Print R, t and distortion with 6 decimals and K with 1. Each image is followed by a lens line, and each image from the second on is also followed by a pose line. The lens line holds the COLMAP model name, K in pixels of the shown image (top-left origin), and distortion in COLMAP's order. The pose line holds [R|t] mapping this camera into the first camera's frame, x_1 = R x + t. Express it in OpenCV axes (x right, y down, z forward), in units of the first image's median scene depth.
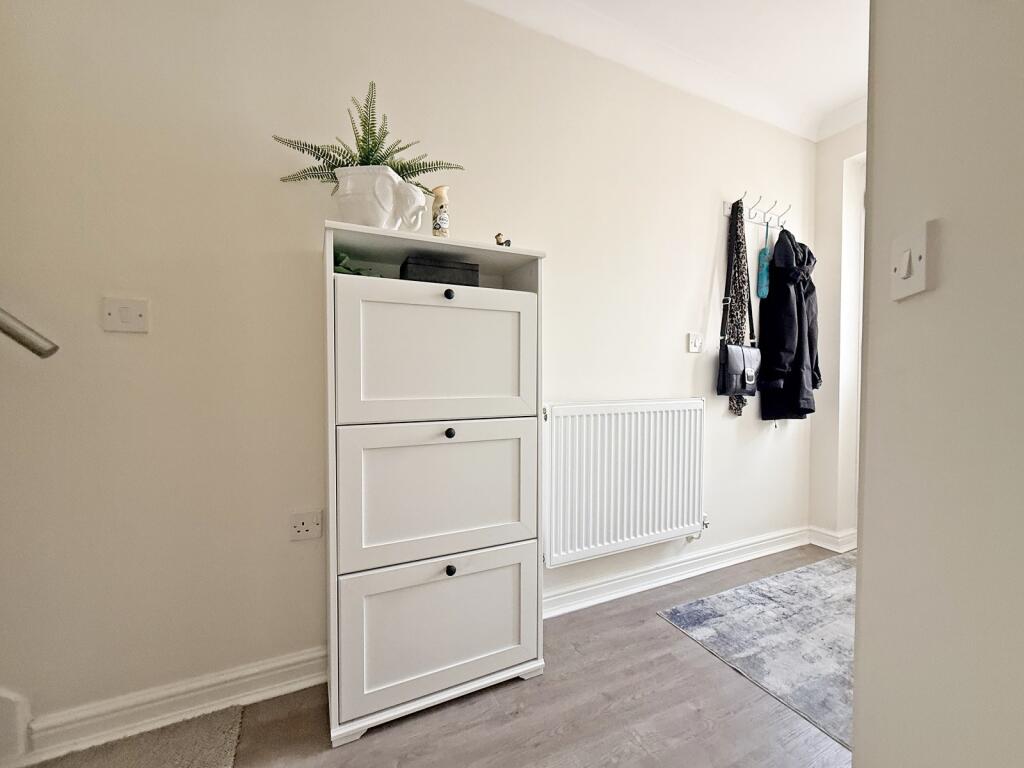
lens RADIAL K [[412.2, 0, 511.5], [0, 412.2, 385.7], [0, 0, 1]] dist [0.001590, 0.000137]
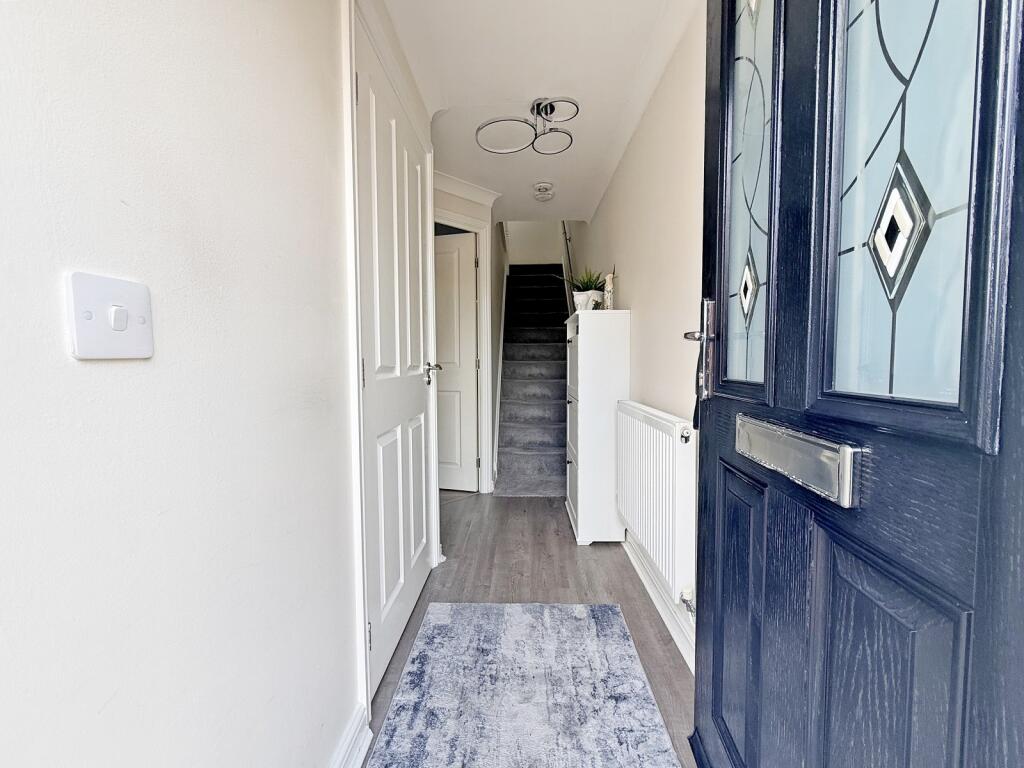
lens RADIAL K [[412.2, 0, 511.8], [0, 412.2, 384.1], [0, 0, 1]] dist [0.001590, 0.000137]
pose [[-0.450817, 0.048977, -0.891272, 1.432877], [-0.006835, 0.998275, 0.058314, -0.082639], [0.892590, 0.032381, -0.449705, 1.239856]]
